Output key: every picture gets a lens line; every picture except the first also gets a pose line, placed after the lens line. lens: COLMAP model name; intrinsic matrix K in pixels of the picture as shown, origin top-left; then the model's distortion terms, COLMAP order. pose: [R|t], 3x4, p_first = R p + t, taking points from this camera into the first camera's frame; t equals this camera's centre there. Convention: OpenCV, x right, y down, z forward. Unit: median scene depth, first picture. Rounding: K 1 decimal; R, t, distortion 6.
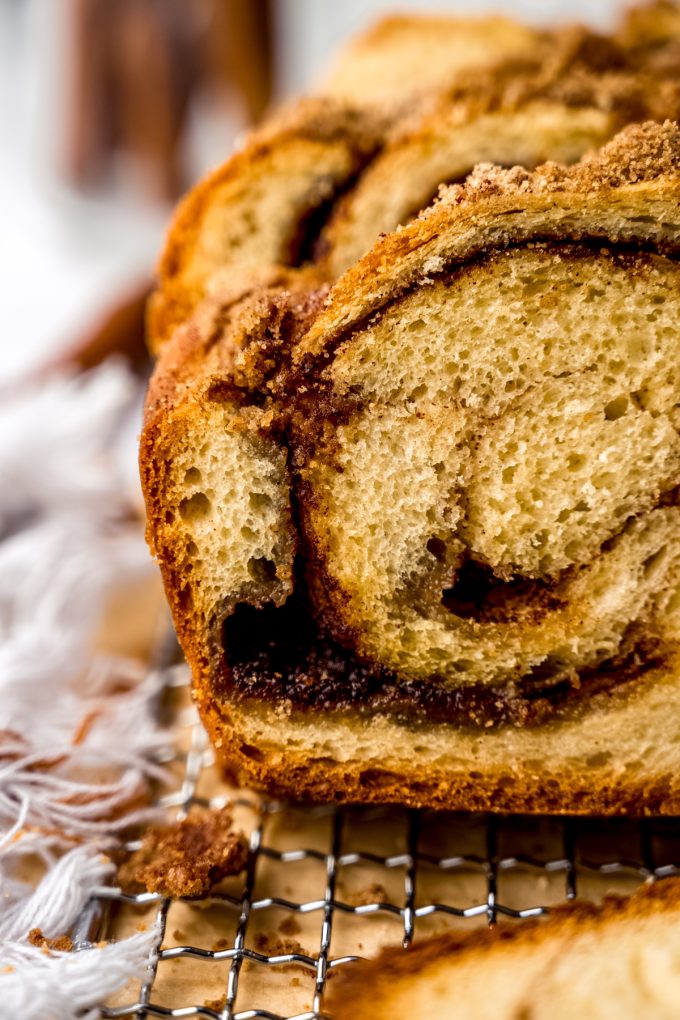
lens RADIAL K [[1929.4, 0, 333.2], [0, 1929.4, 525.7], [0, 0, 1]] dist [0.077330, 0.154691]
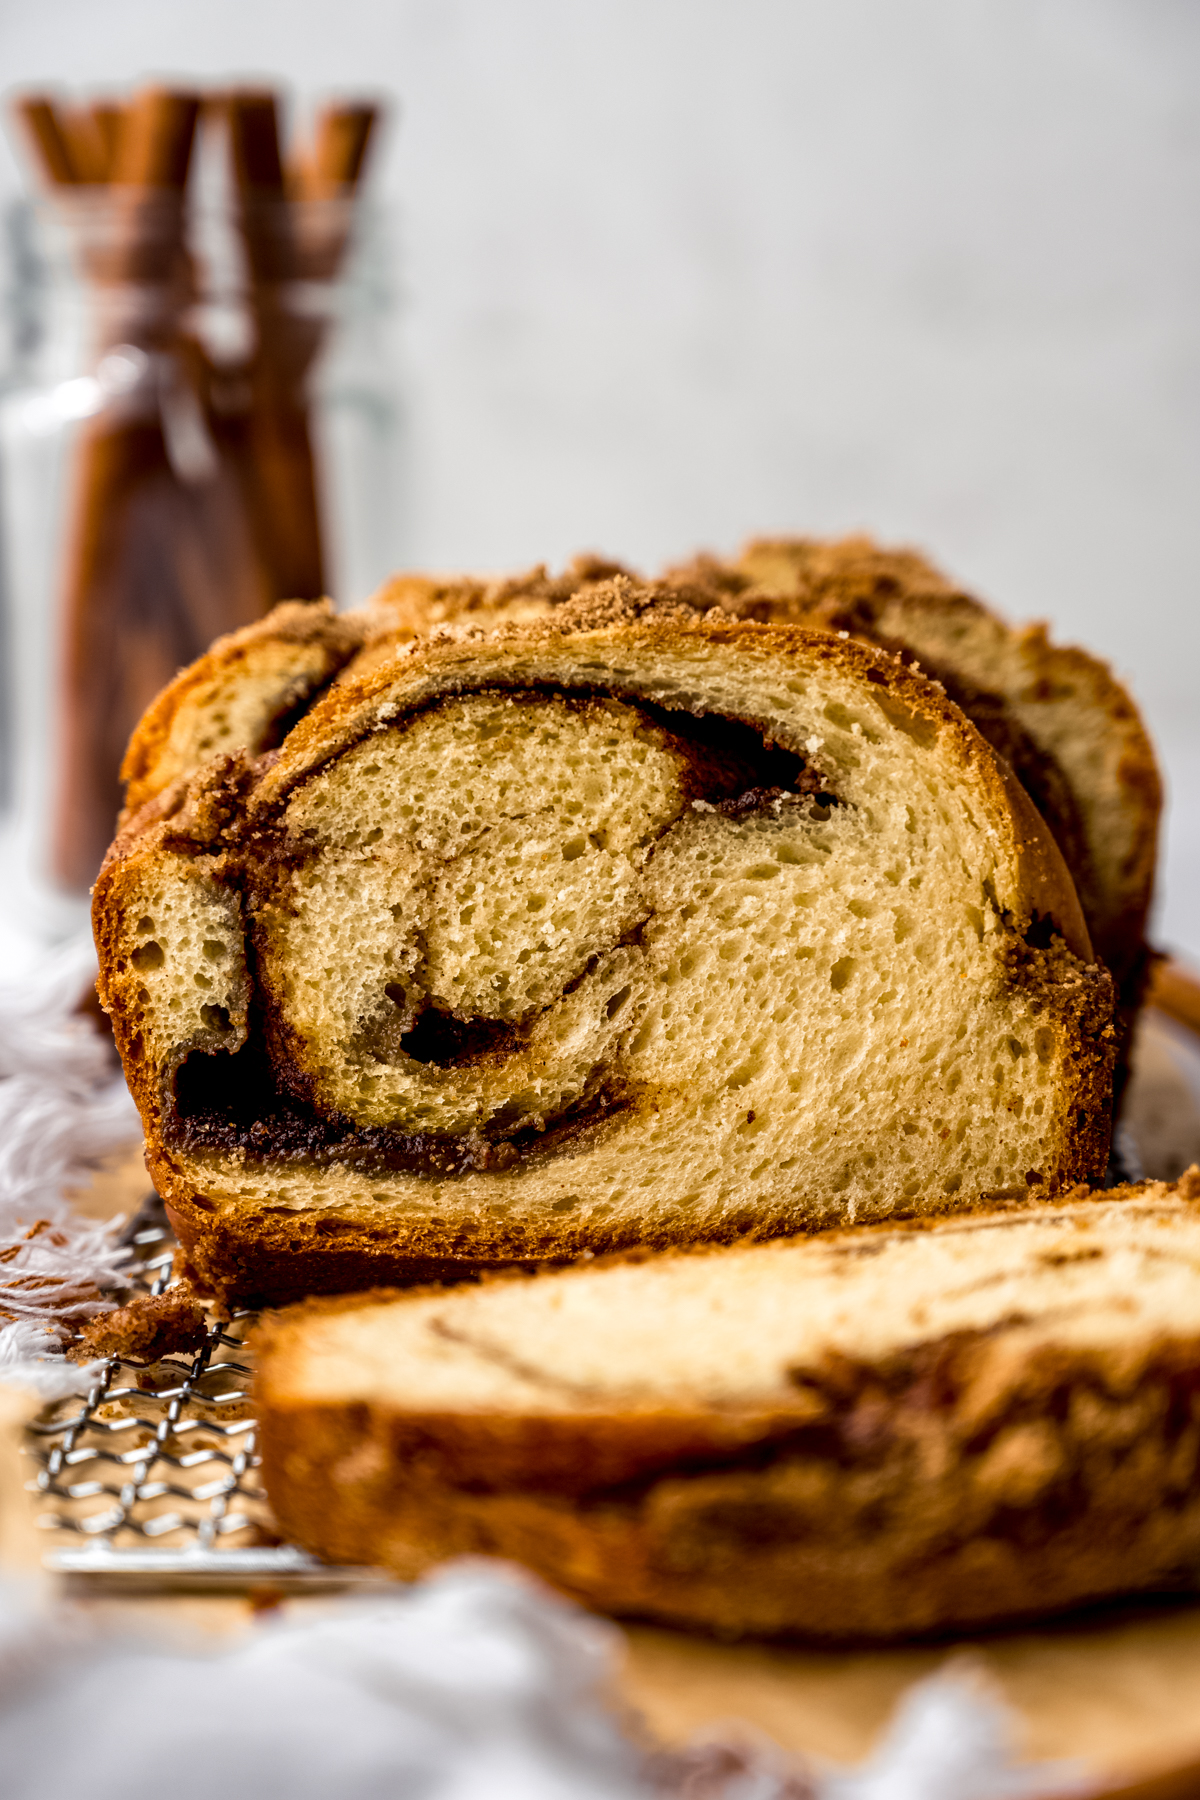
lens RADIAL K [[3568.8, 0, 598.0], [0, 3568.8, 1003.3], [0, 0, 1]] dist [-0.020253, 0.100222]
pose [[0.999824, -0.018772, 0.000683, 0.154999], [0.018333, 0.967228, -0.253247, 0.475917], [0.004093, 0.253215, 0.967401, -0.742316]]
